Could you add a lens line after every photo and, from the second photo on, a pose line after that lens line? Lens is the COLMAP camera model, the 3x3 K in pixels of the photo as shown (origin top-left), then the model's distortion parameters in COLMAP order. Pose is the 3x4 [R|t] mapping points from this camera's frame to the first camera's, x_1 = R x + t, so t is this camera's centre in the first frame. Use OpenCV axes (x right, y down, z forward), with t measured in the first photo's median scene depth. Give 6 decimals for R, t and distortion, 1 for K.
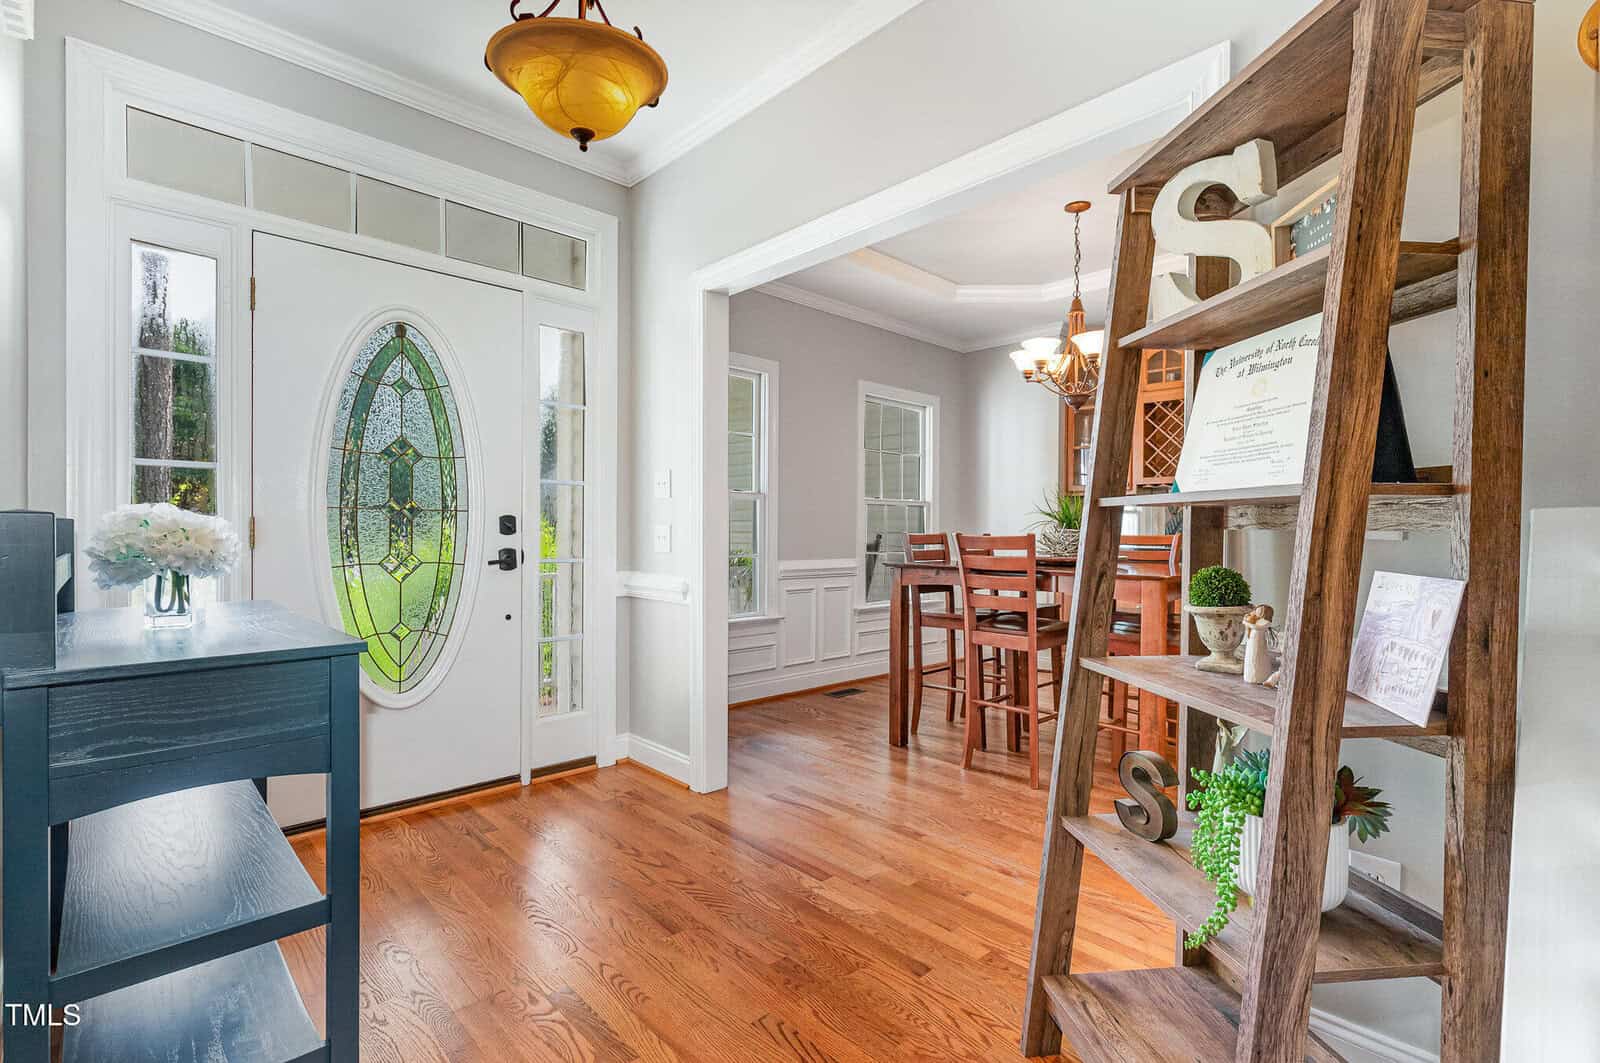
lens RADIAL K [[723.8, 0, 798.9], [0, 723.8, 535.5], [0, 0, 1]] dist [0.005245, -0.000245]
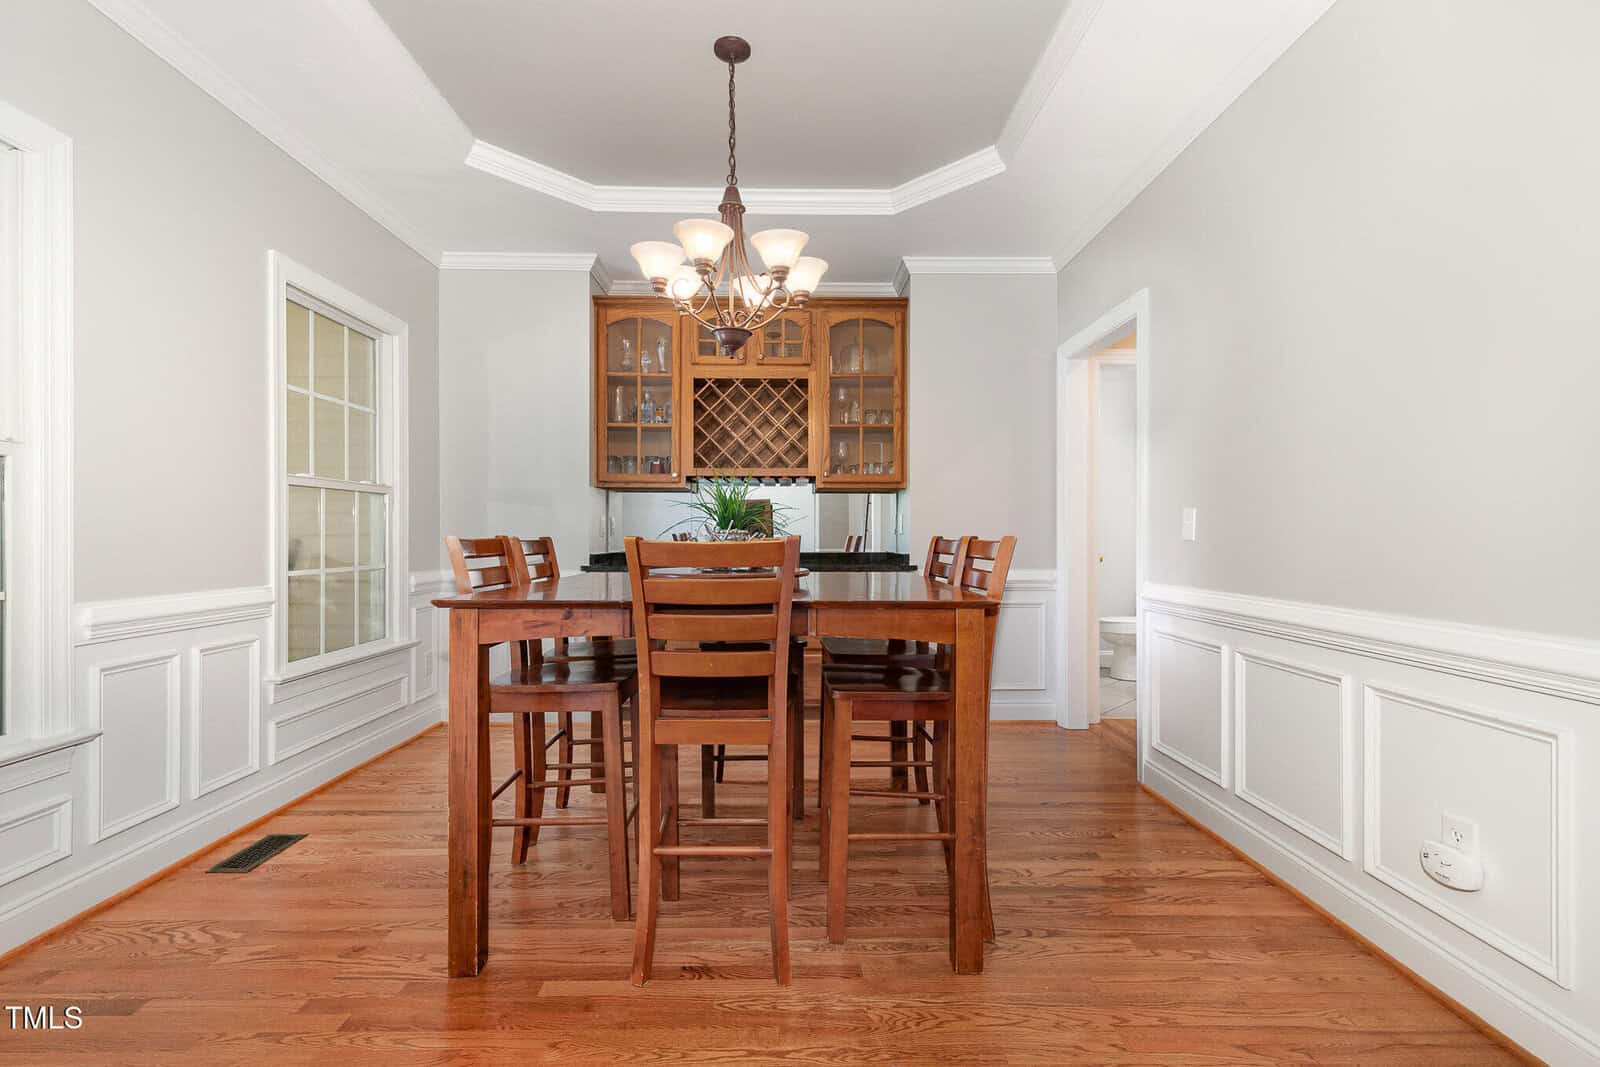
lens RADIAL K [[723.8, 0, 808.5], [0, 723.8, 534.2], [0, 0, 1]] dist [0.005245, -0.000245]
pose [[0.670895, -0.004092, 0.741542, -0.050833], [0.005313, 0.999986, 0.000712, -0.003274], [-0.741534, 0.003462, 0.670907, 0.351492]]
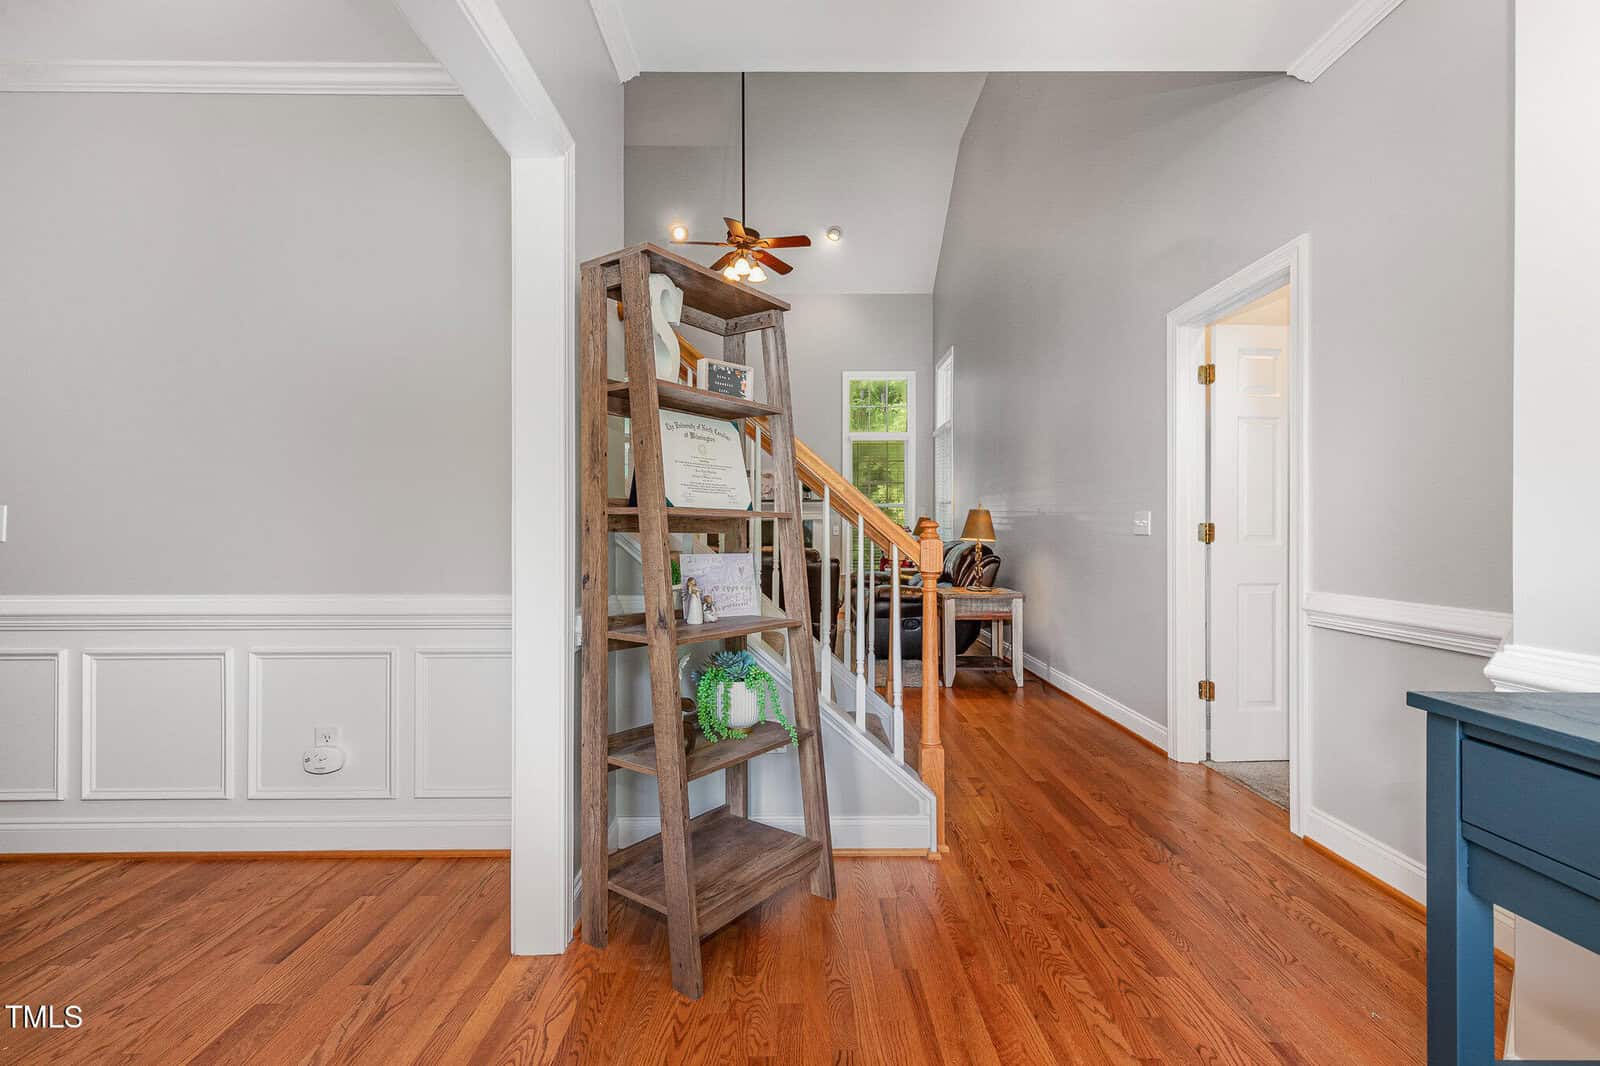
lens RADIAL K [[723.8, 0, 800.8], [0, 723.8, 532.3], [0, 0, 1]] dist [0.005245, -0.000245]
pose [[-0.730991, -0.003161, 0.682379, -0.255713], [0.002555, 0.999970, 0.007370, -0.006291], [-0.682382, 0.007131, -0.730961, 0.590573]]
